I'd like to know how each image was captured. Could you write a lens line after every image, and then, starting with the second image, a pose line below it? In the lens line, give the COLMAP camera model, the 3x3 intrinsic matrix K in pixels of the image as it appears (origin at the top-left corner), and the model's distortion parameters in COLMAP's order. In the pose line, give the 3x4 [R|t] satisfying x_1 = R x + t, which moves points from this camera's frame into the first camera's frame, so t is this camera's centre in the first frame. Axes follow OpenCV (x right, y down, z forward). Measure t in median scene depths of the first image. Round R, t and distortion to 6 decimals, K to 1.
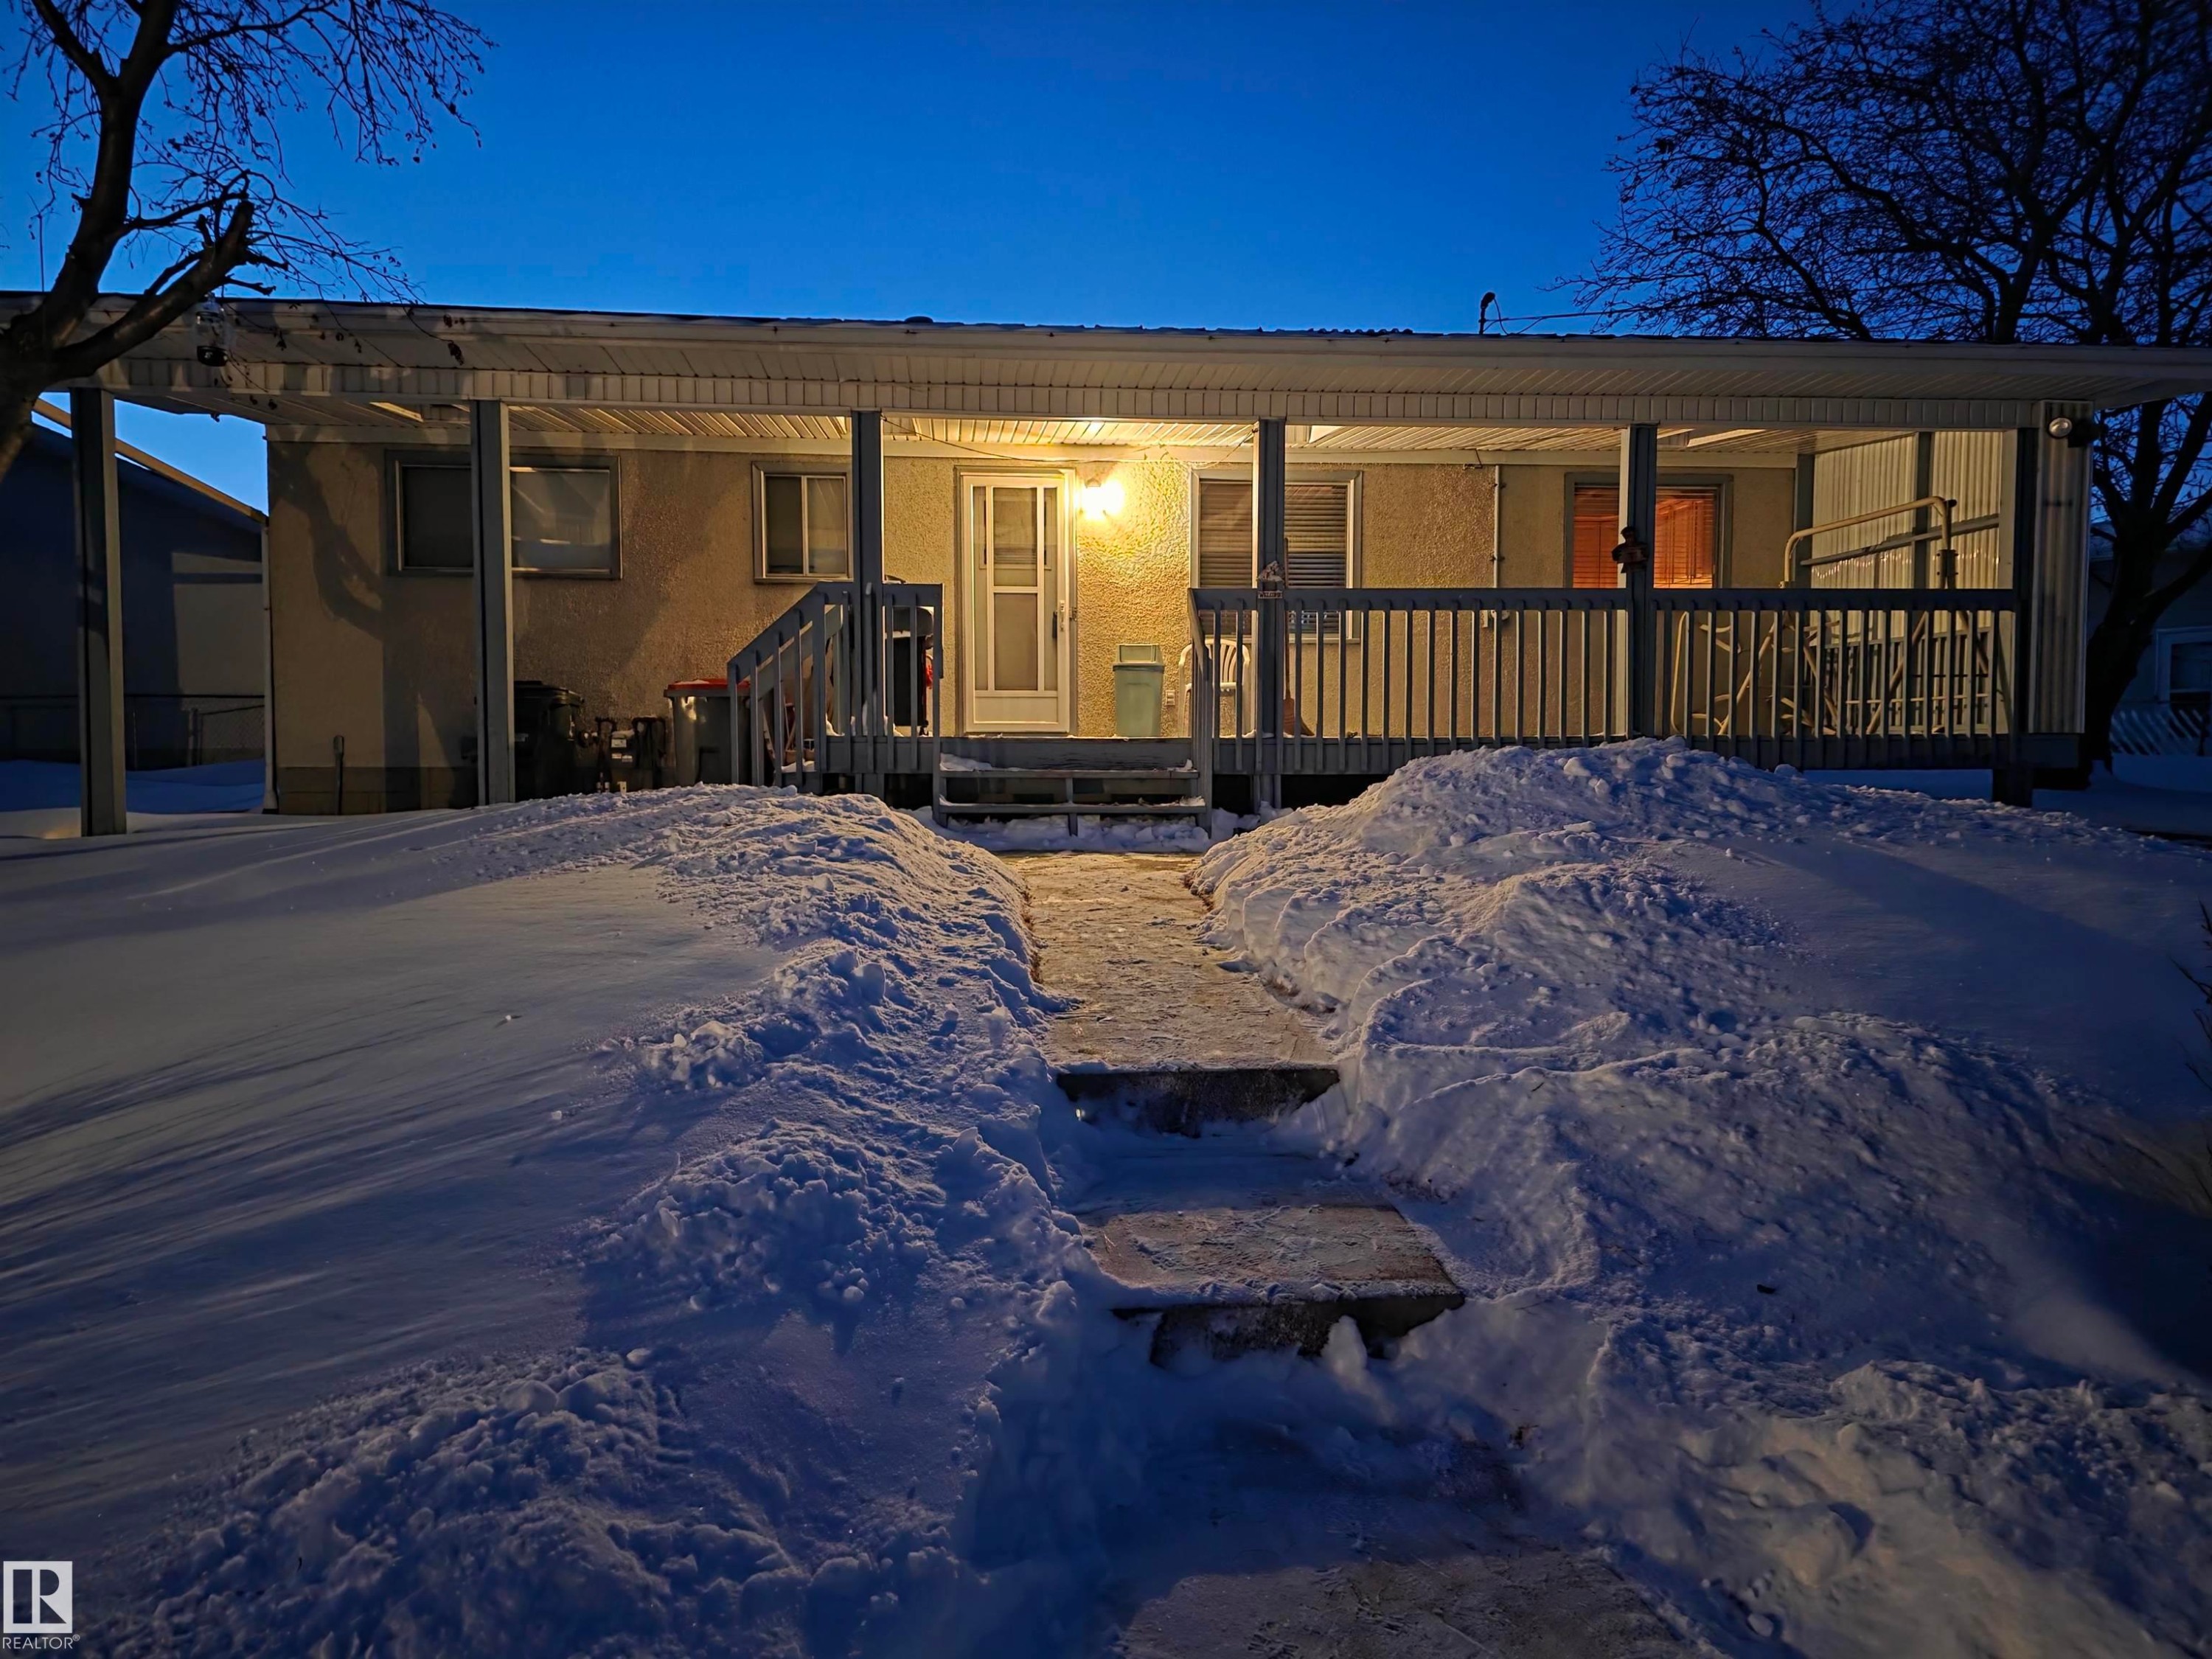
lens RADIAL K [[1520.2, 0, 1110.0], [0, 1520.2, 793.1], [0, 0, 1]] dist [0.068059, -0.069579]
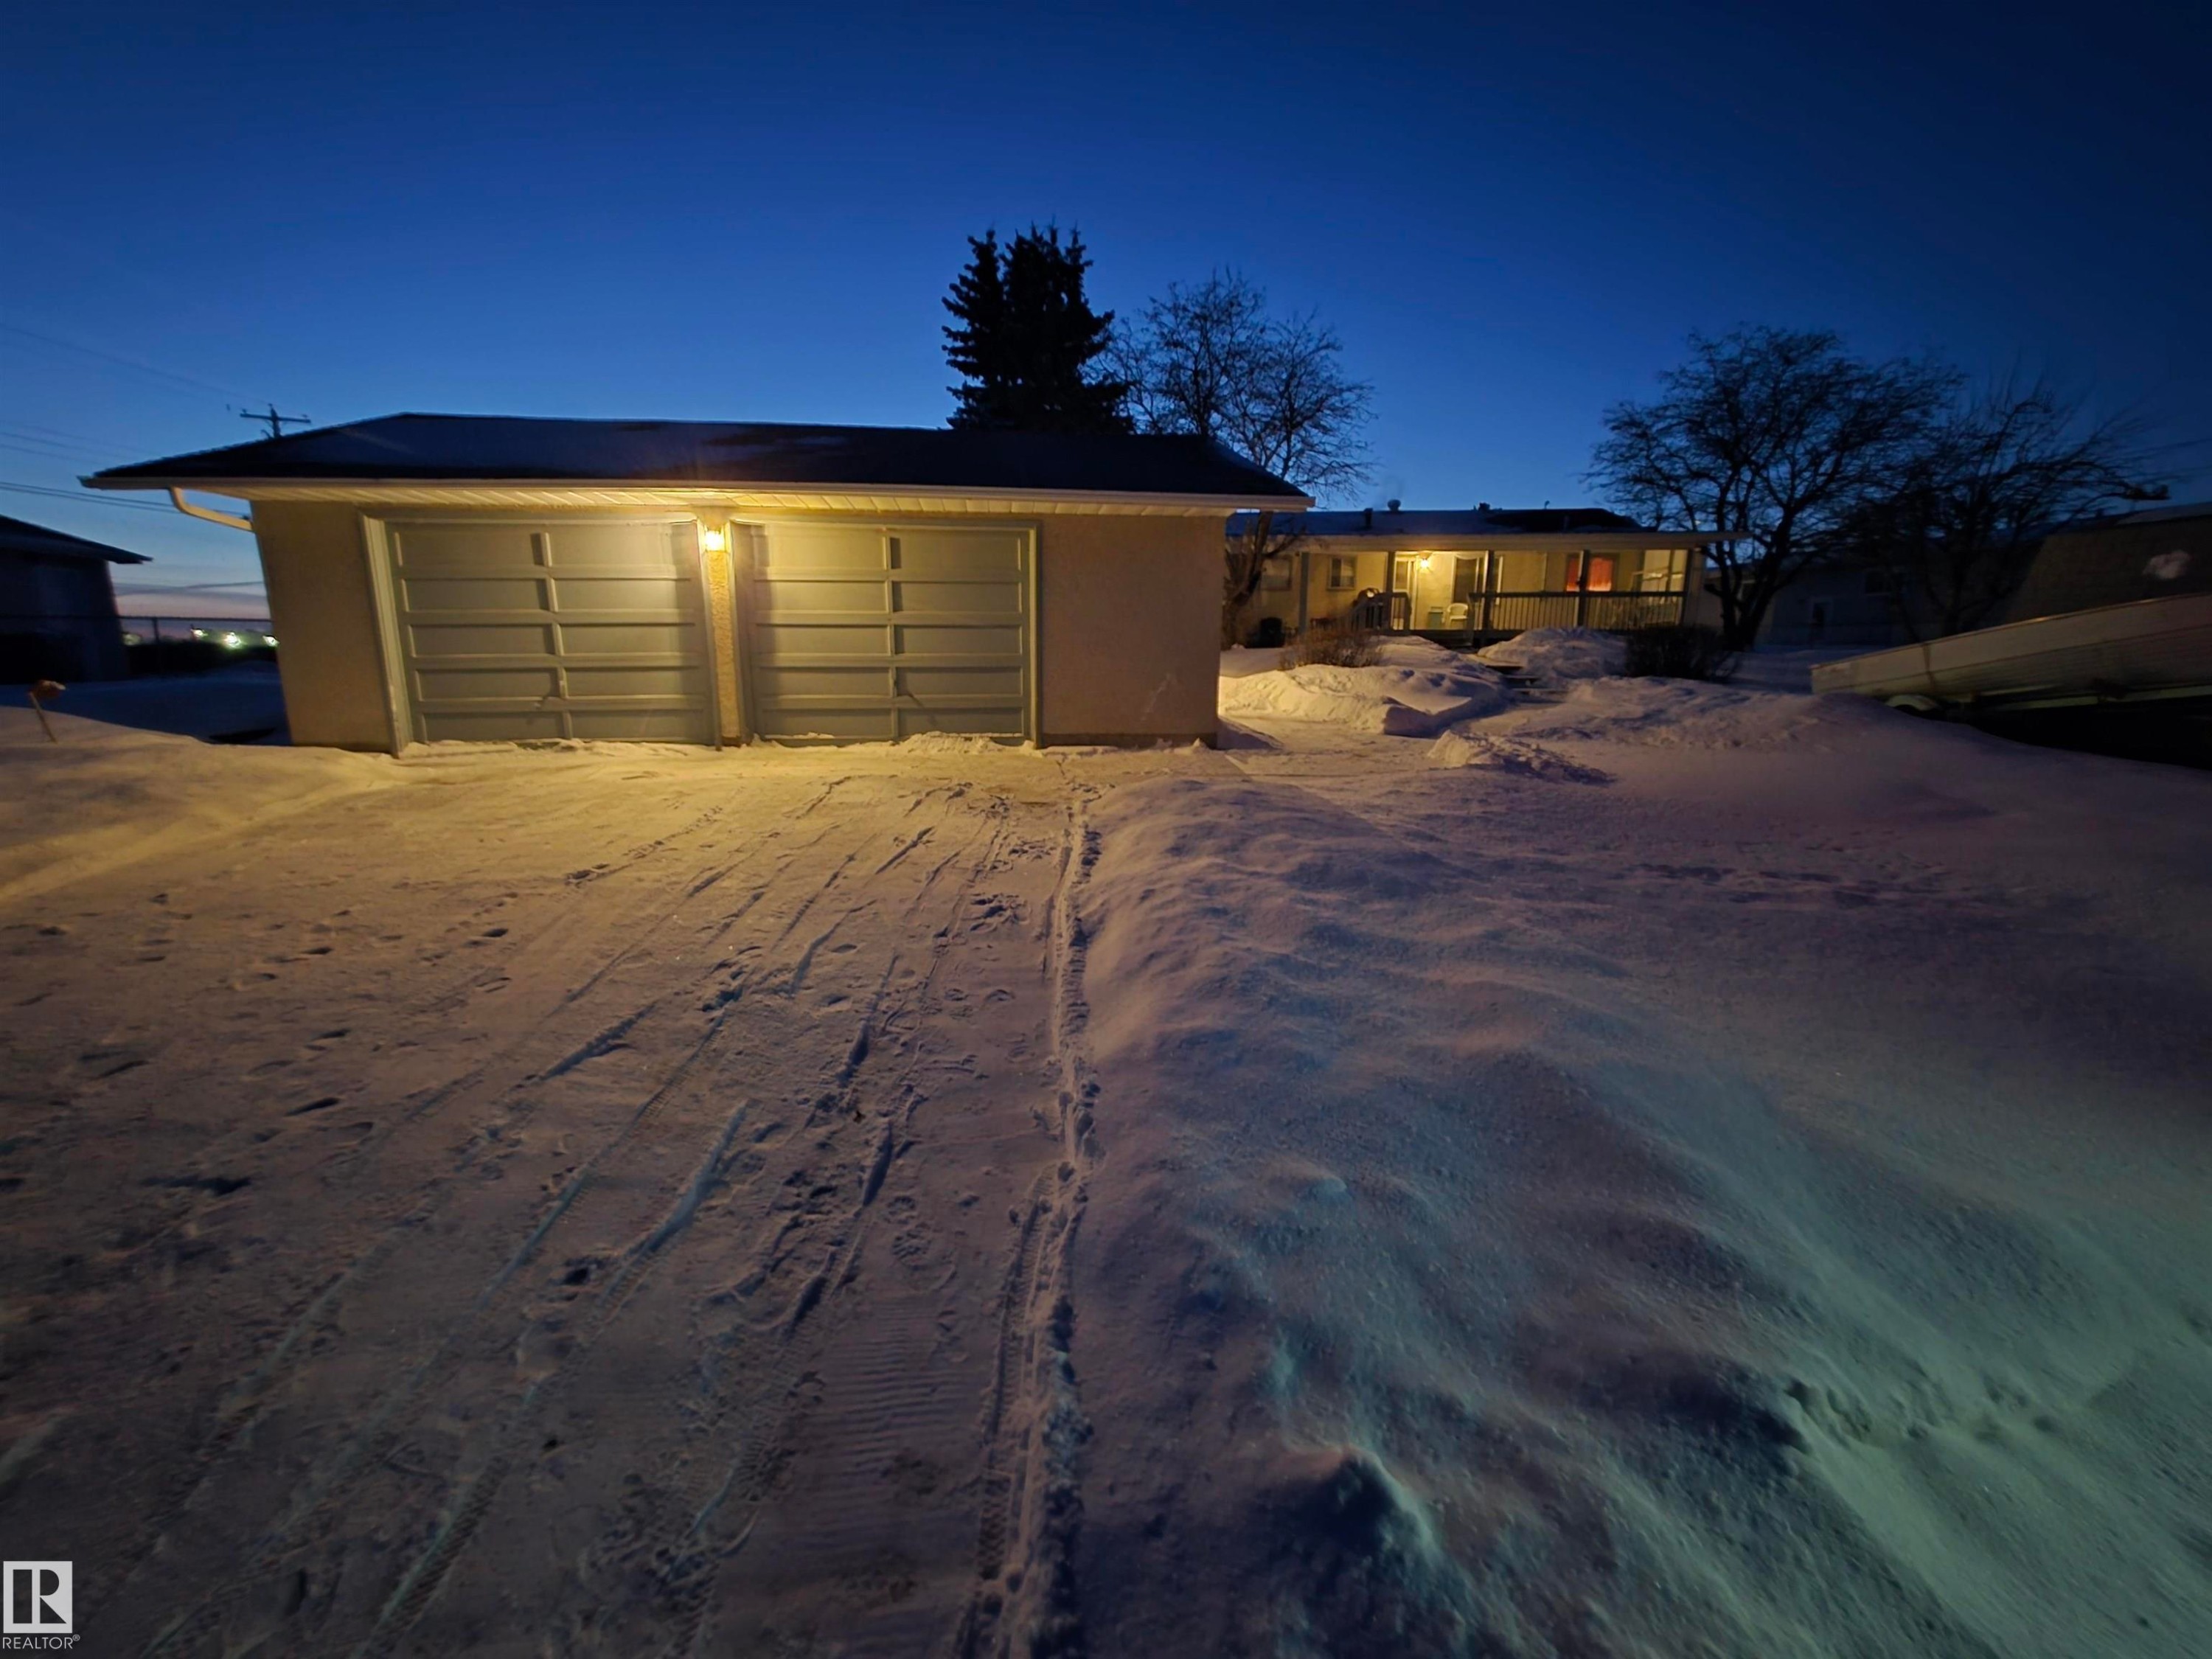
lens RADIAL K [[917.8, 0, 1106.0], [0, 917.8, 829.5], [0, 0, 1]] dist [0.007881, -0.000011]
pose [[0.985209, 0.036349, -0.167455, -0.467176], [-0.011520, 0.989081, 0.146921, 0.144779], [0.170967, -0.142819, 0.974871, -1.684683]]
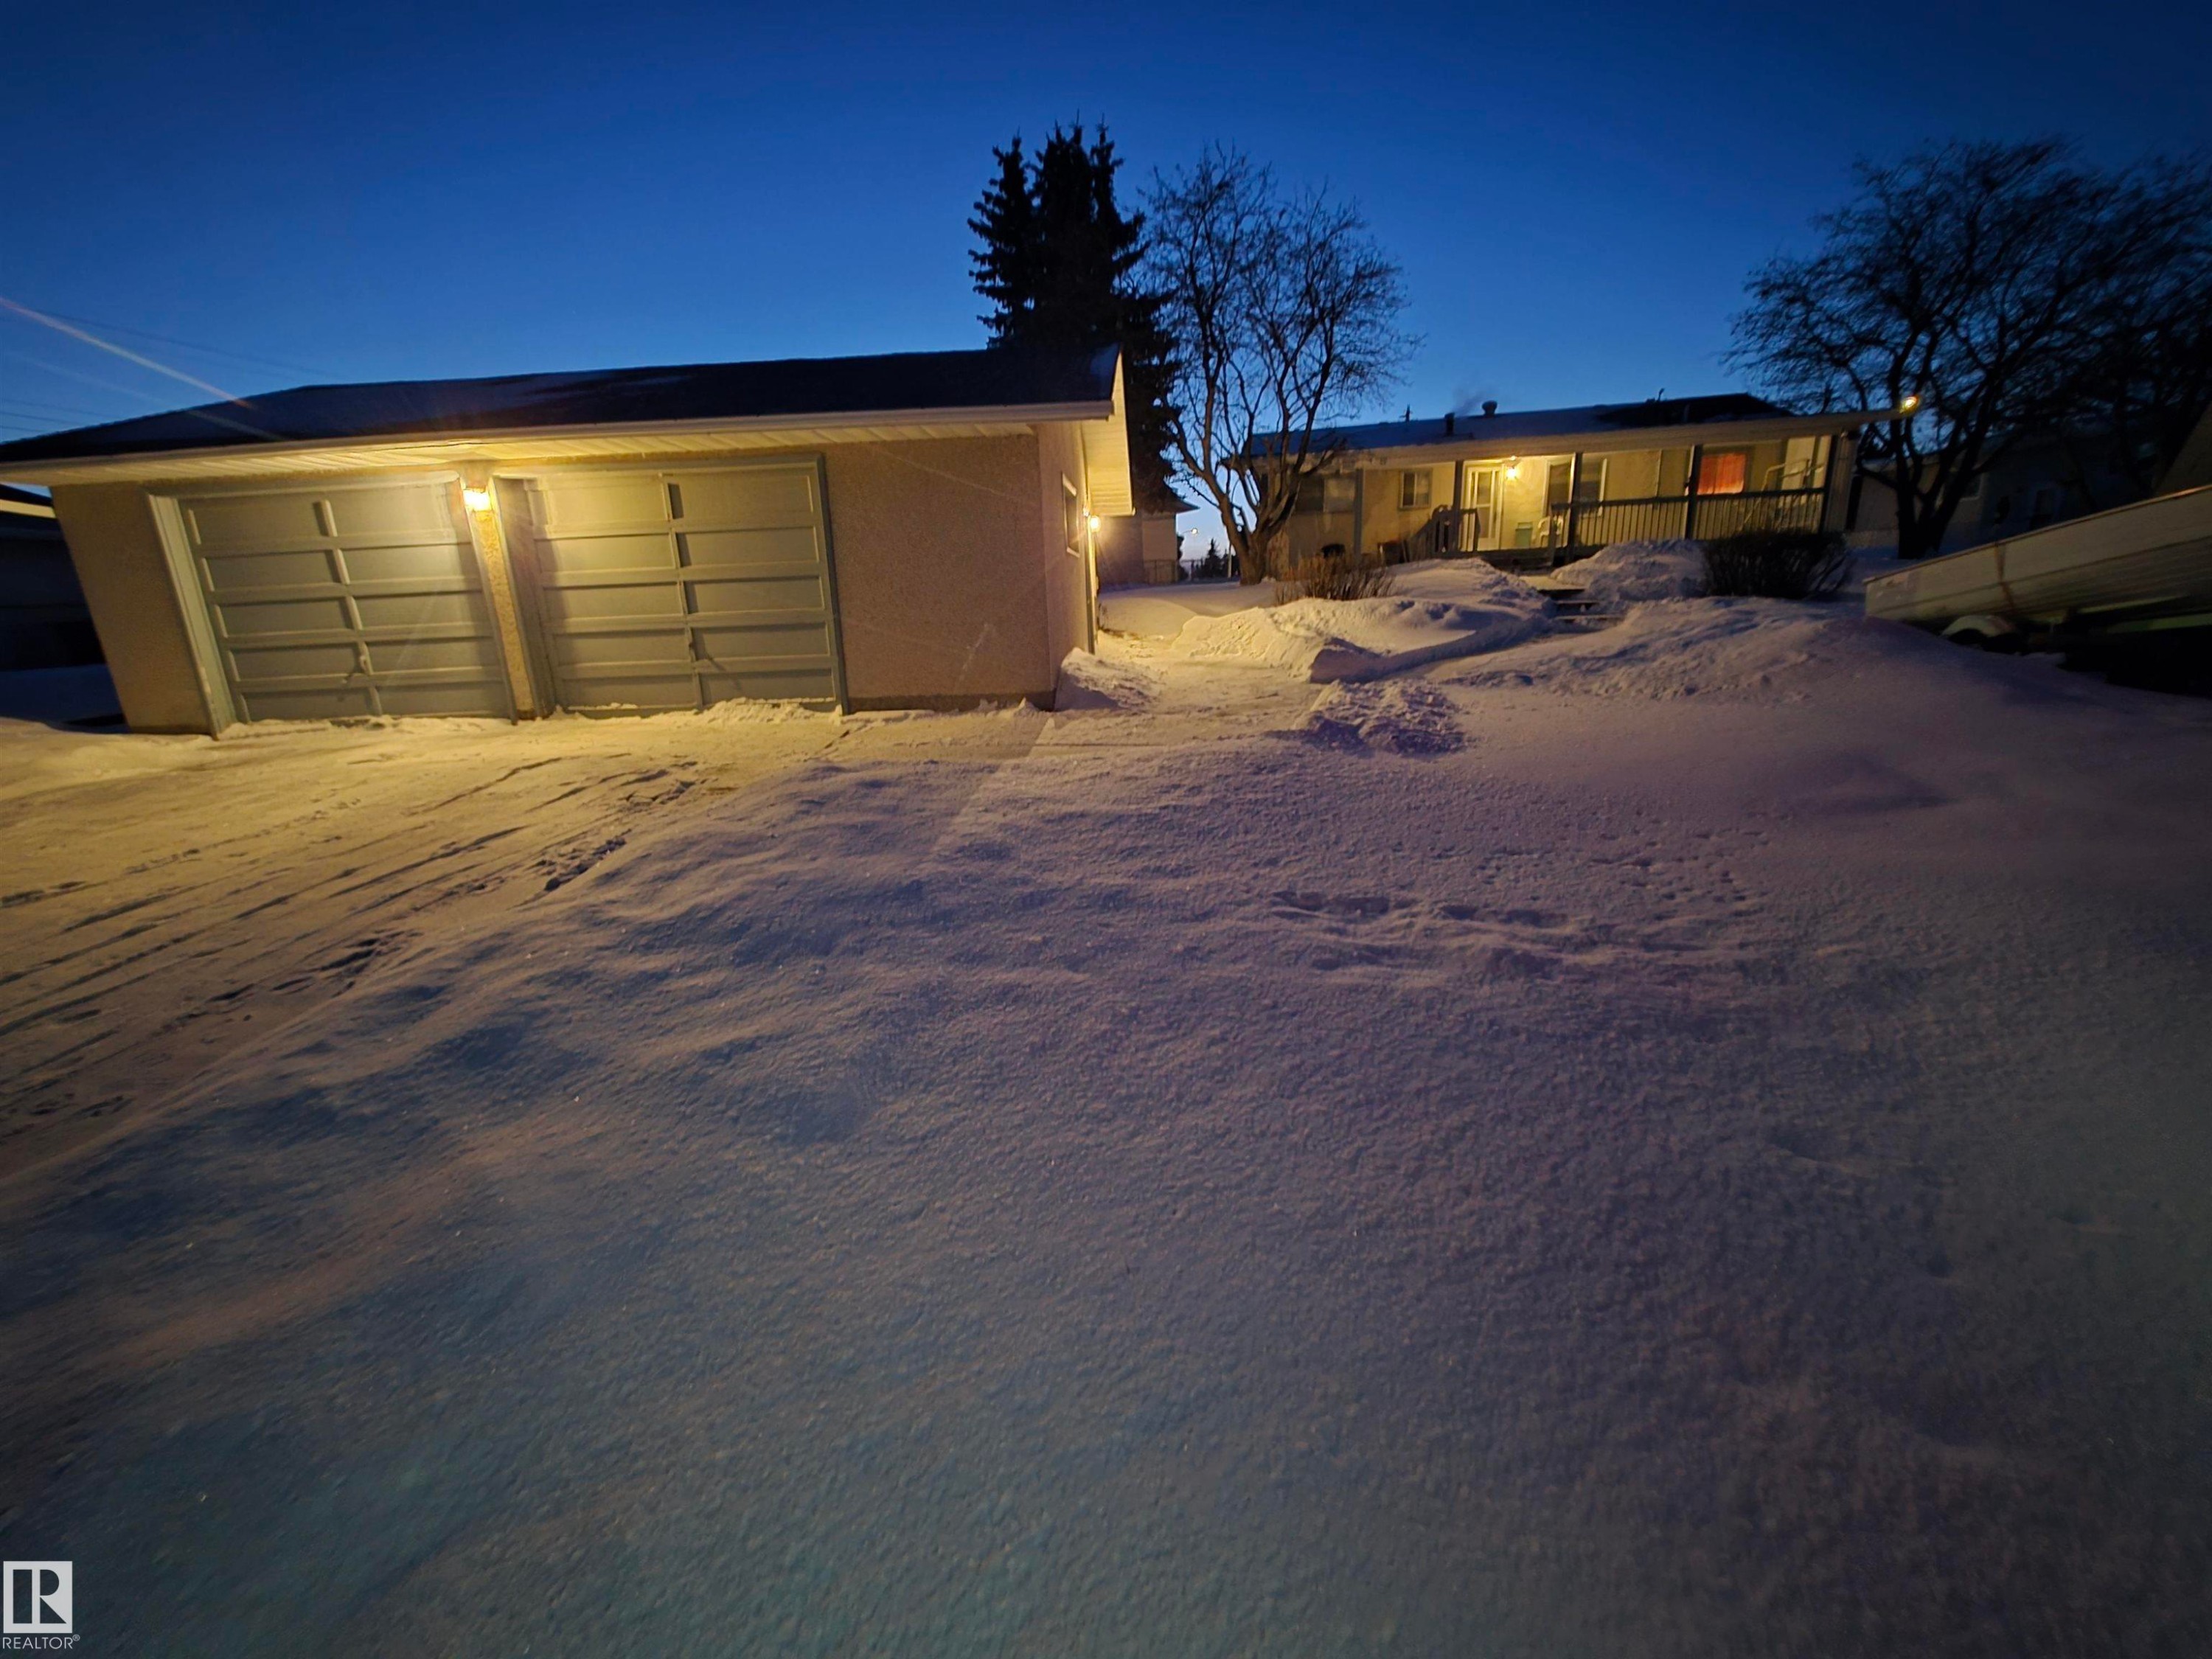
lens RADIAL K [[904.5, 0, 1106.0], [0, 904.5, 829.5], [0, 0, 1]] dist [0.002843, 0.000606]
pose [[0.943970, 0.048679, -0.326423, -0.200419], [0.023705, 0.976507, 0.214177, 0.133034], [0.329180, -0.209914, 0.920639, -1.476904]]
